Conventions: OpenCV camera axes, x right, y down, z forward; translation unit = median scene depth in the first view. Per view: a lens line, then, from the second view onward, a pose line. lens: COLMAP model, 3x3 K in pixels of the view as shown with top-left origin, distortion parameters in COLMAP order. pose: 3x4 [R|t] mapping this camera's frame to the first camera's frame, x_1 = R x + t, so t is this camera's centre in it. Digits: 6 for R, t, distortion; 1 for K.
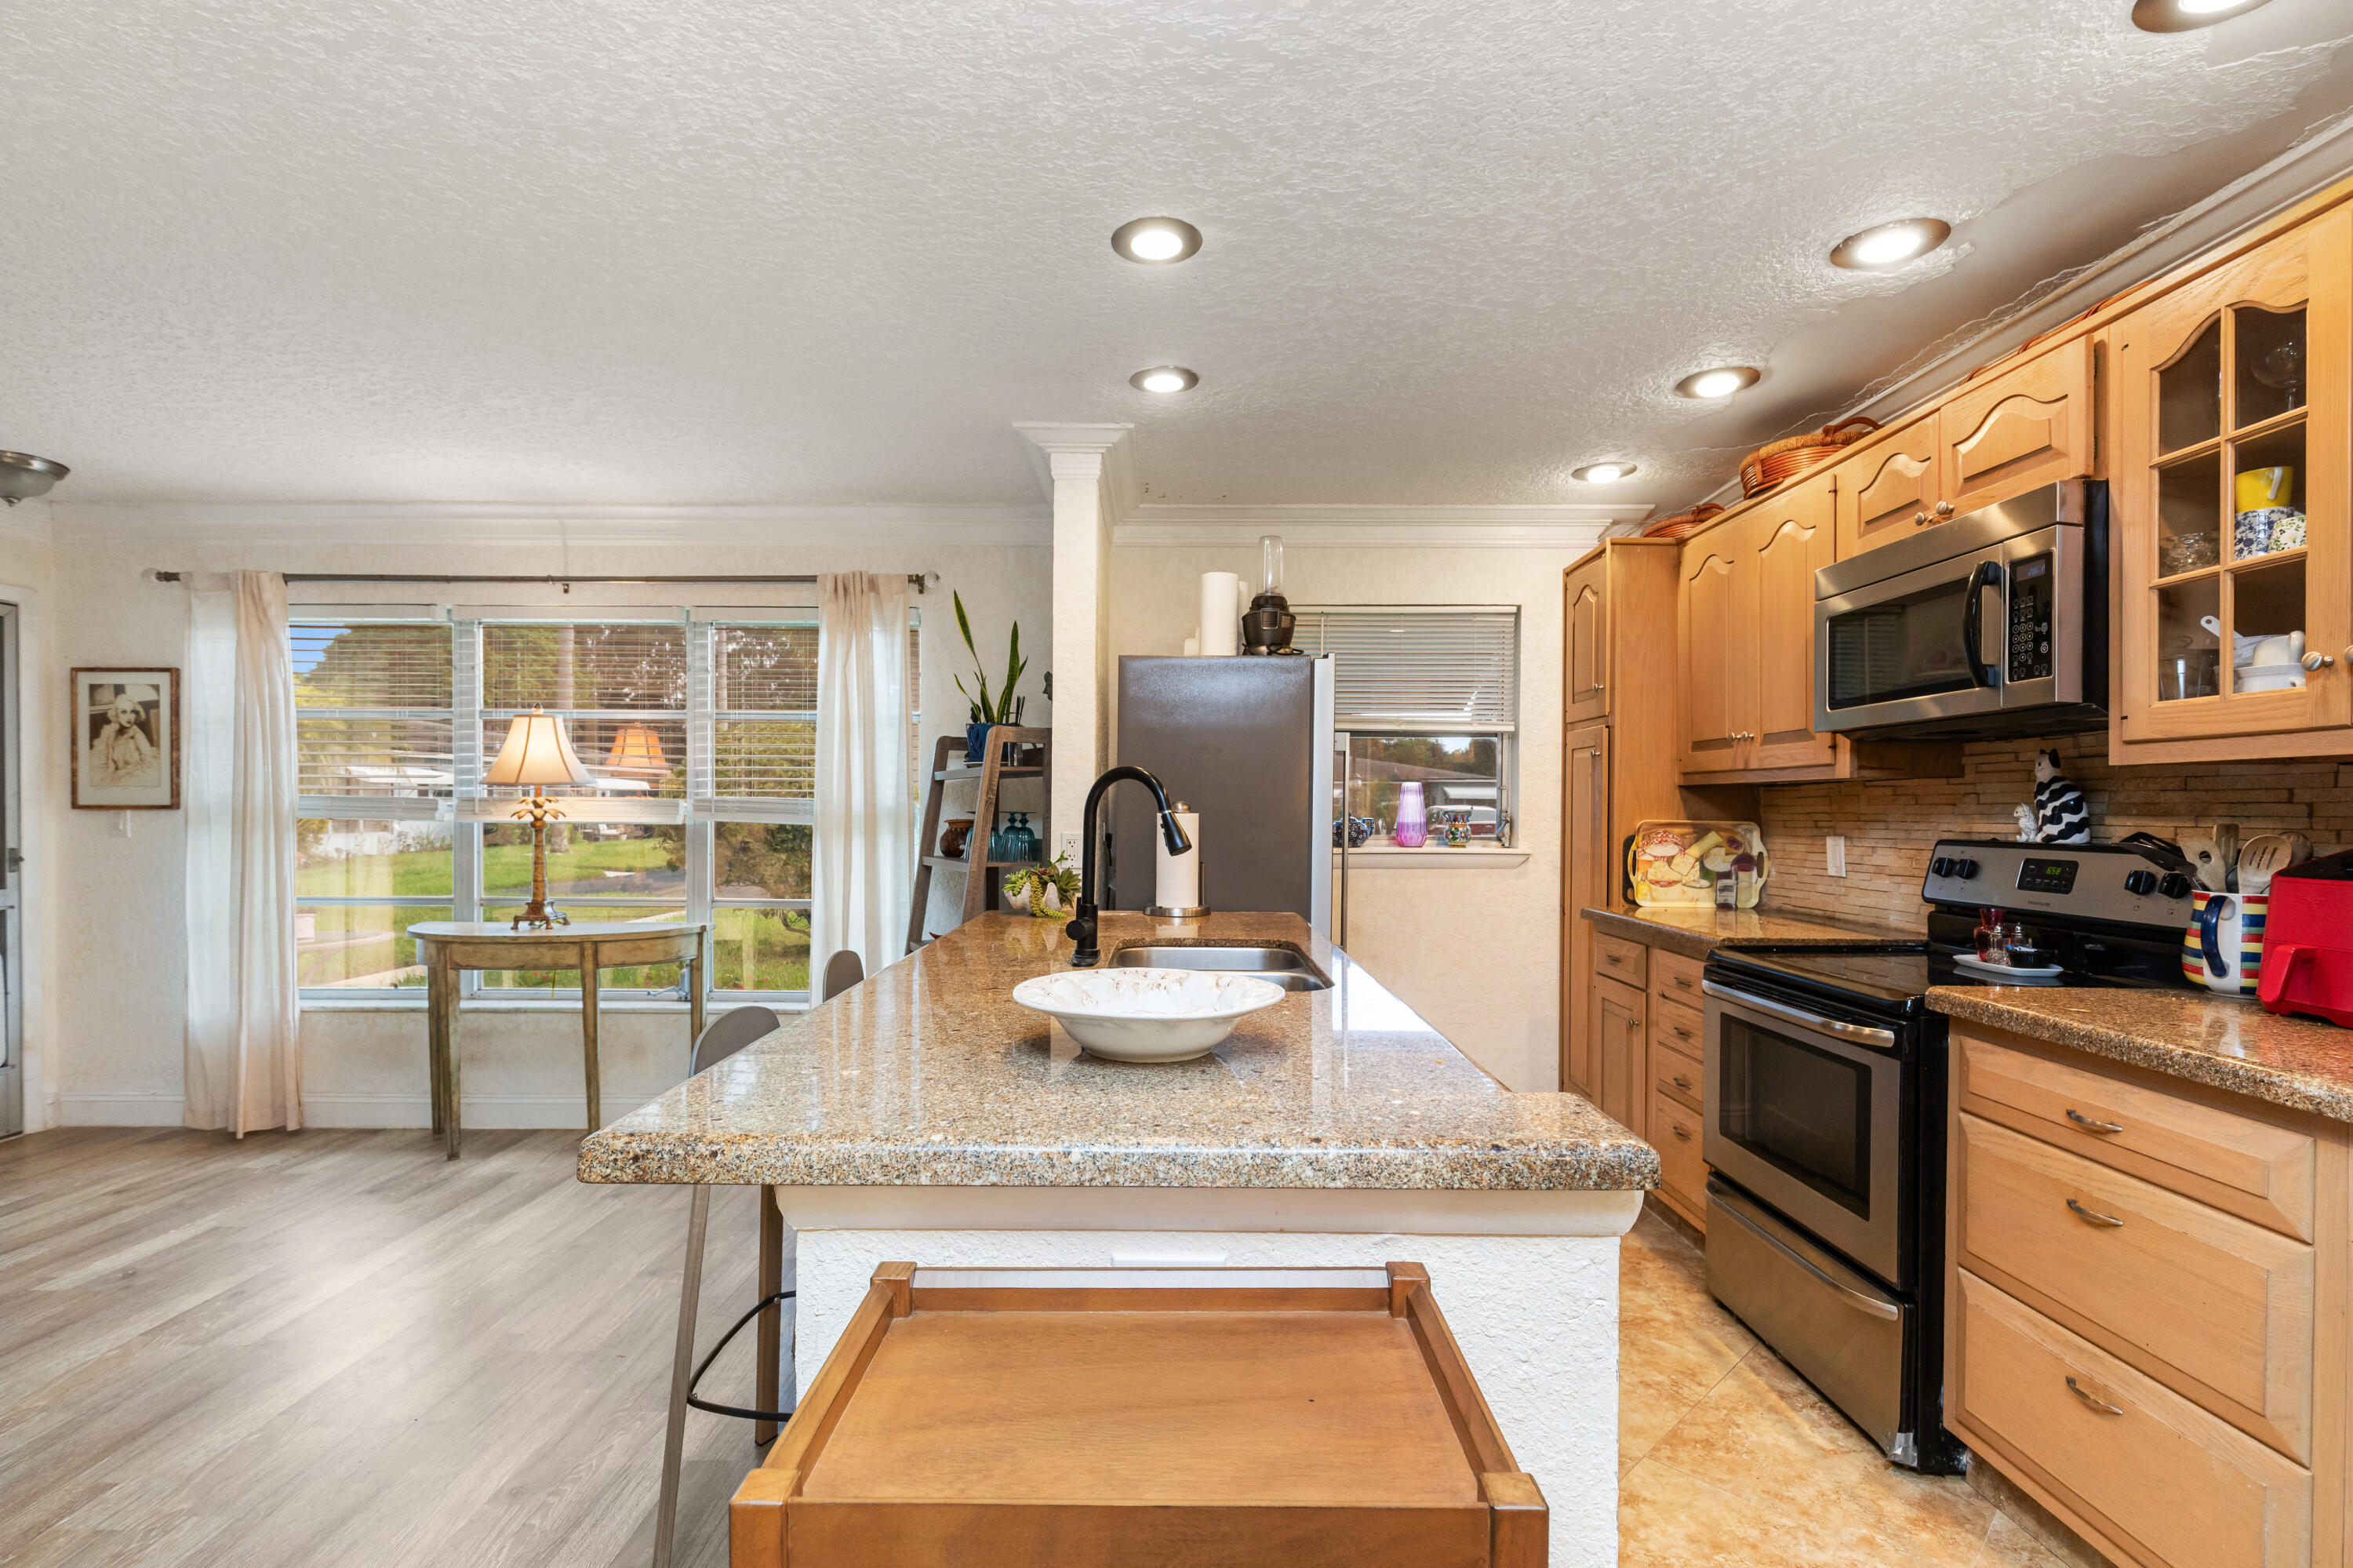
lens RADIAL K [[1065.5, 0, 1175.4], [0, 1065.5, 822.2], [0, 0, 1]] dist [0.007303, -0.001730]
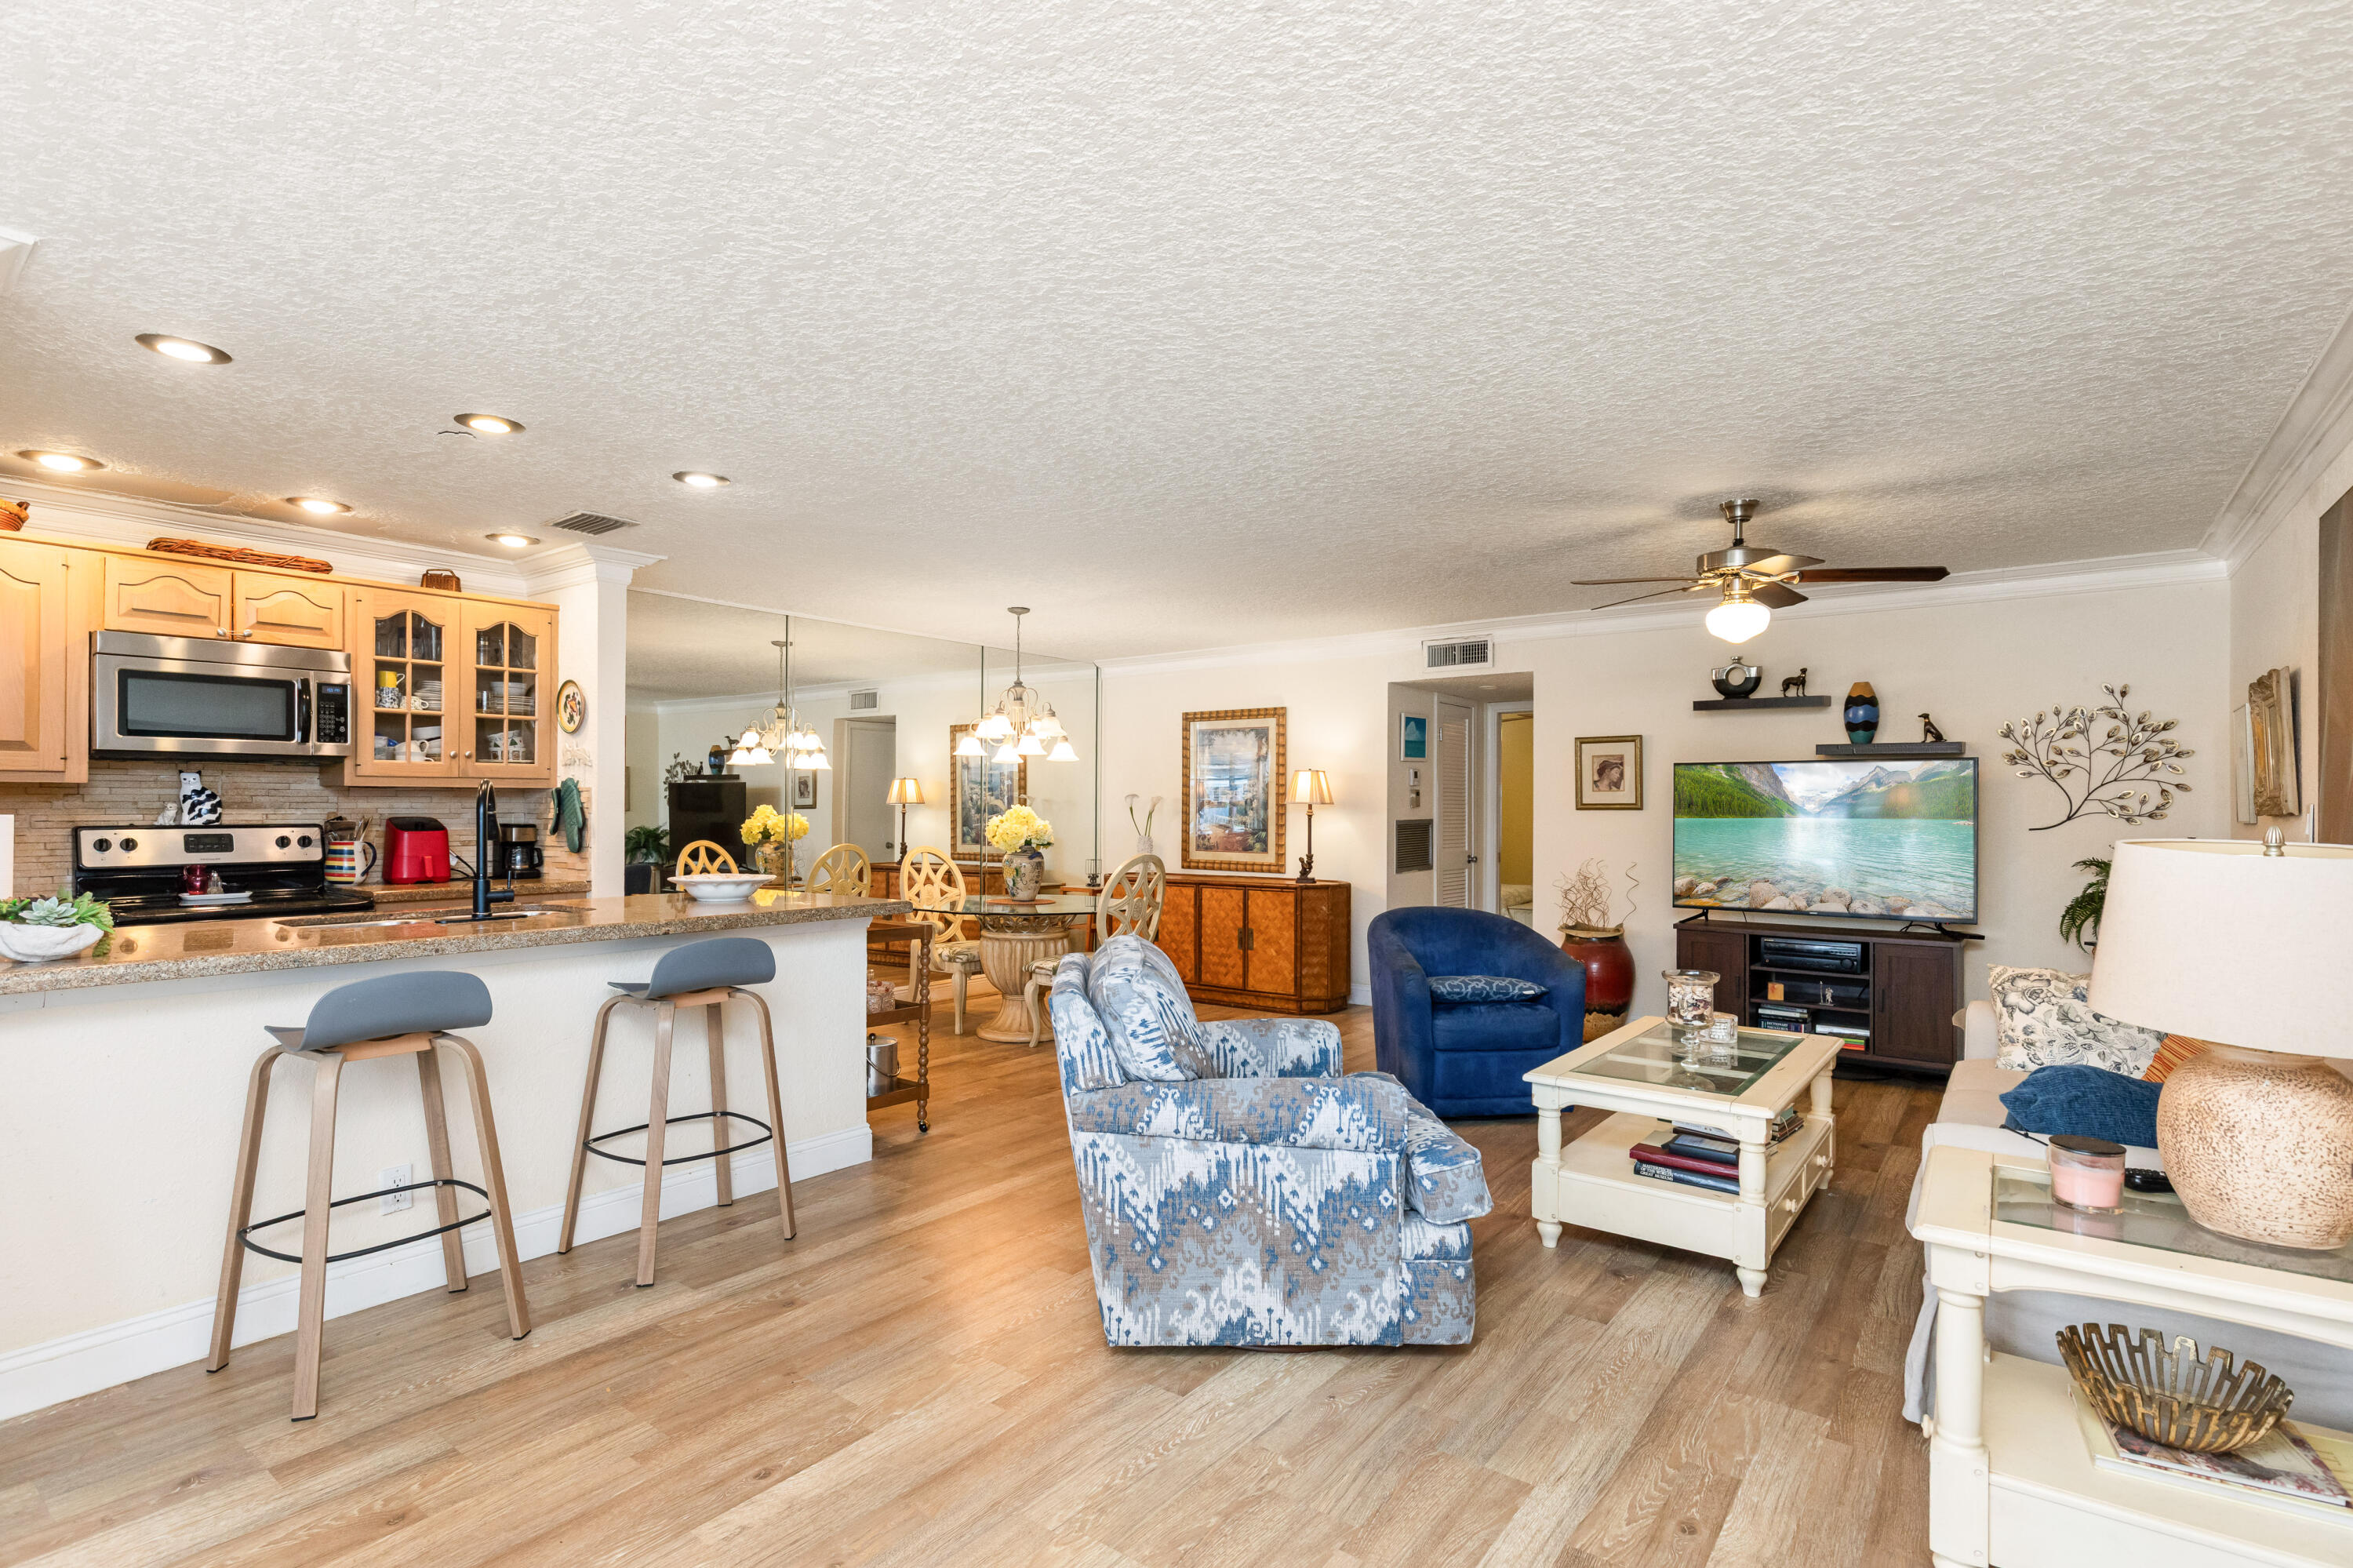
lens RADIAL K [[1102.5, 0, 1126.3], [0, 1102.5, 805.6], [0, 0, 1]] dist [-0.000165, -0.003436]
pose [[-0.794516, -0.005212, 0.607221, -1.067242], [0.002279, 0.999931, 0.011564, -0.021566], [-0.607239, 0.010571, -0.794449, 1.123777]]
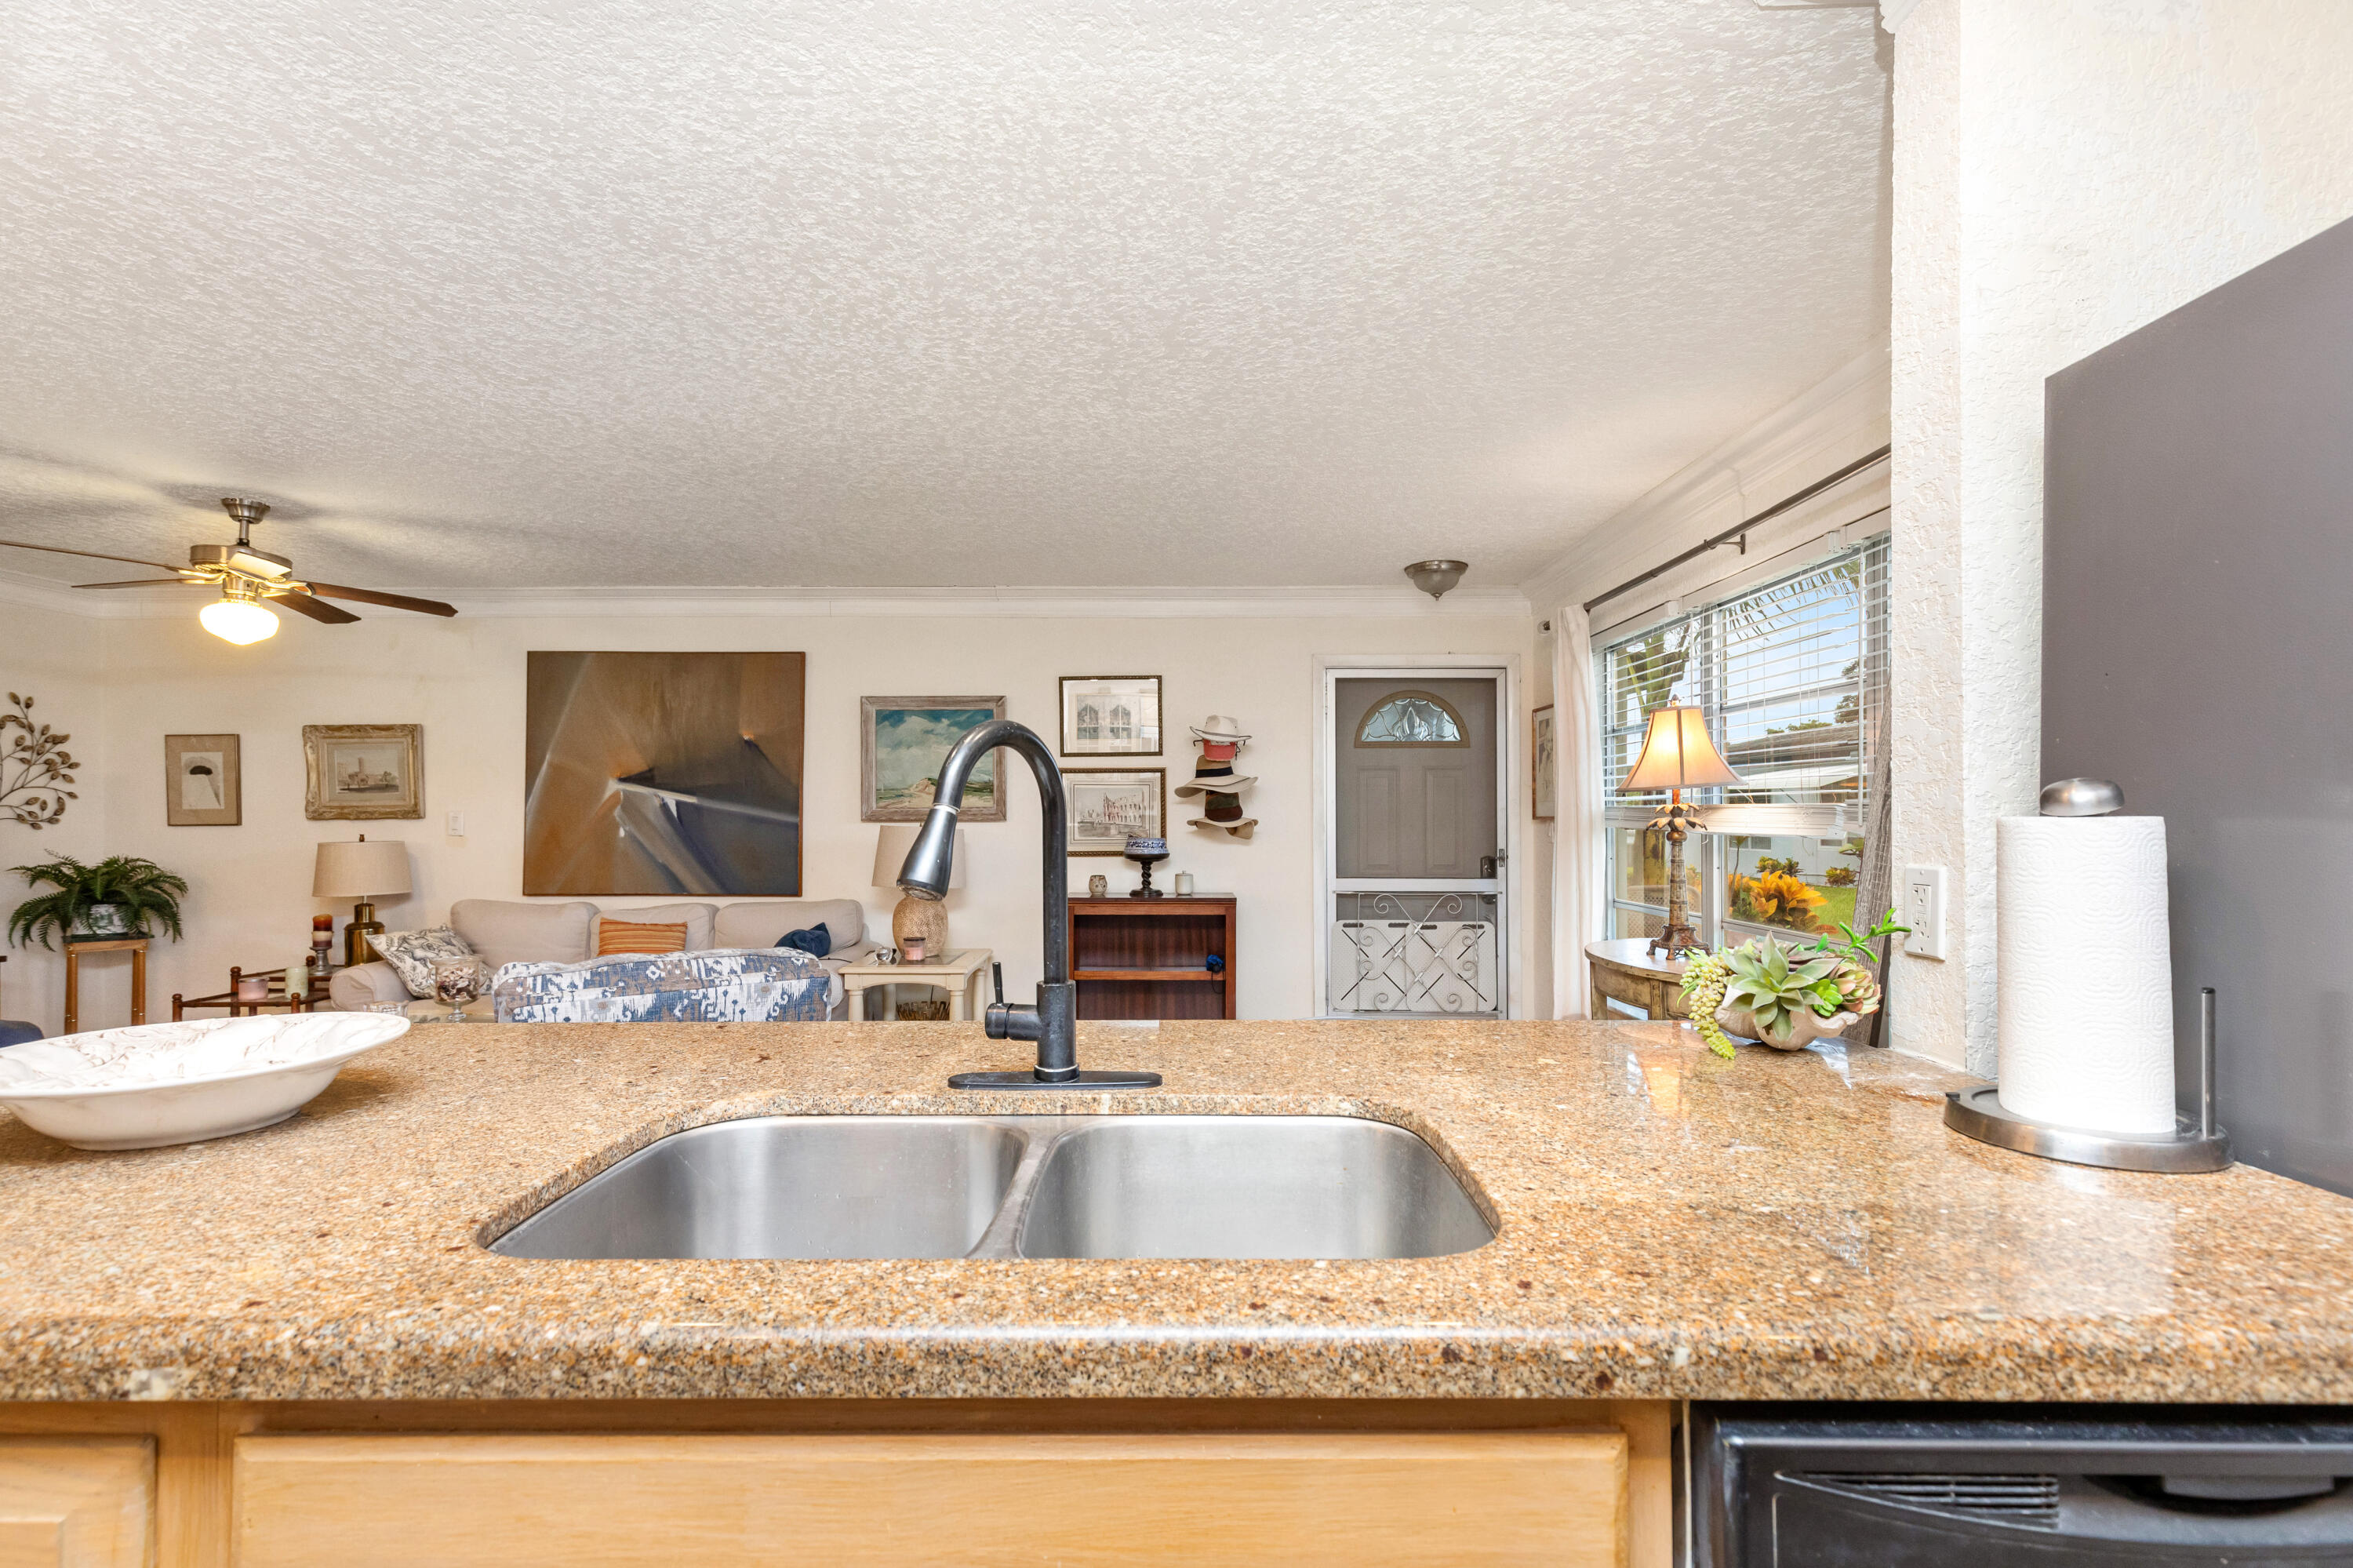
lens RADIAL K [[1065.5, 0, 1166.1], [0, 1065.5, 811.8], [0, 0, 1]] dist [0.007303, -0.001730]
pose [[-0.011483, -0.011029, -0.999873, 0.316637], [-0.012443, 0.999863, -0.010886, -0.003713], [0.999857, 0.012316, -0.011619, 0.746818]]
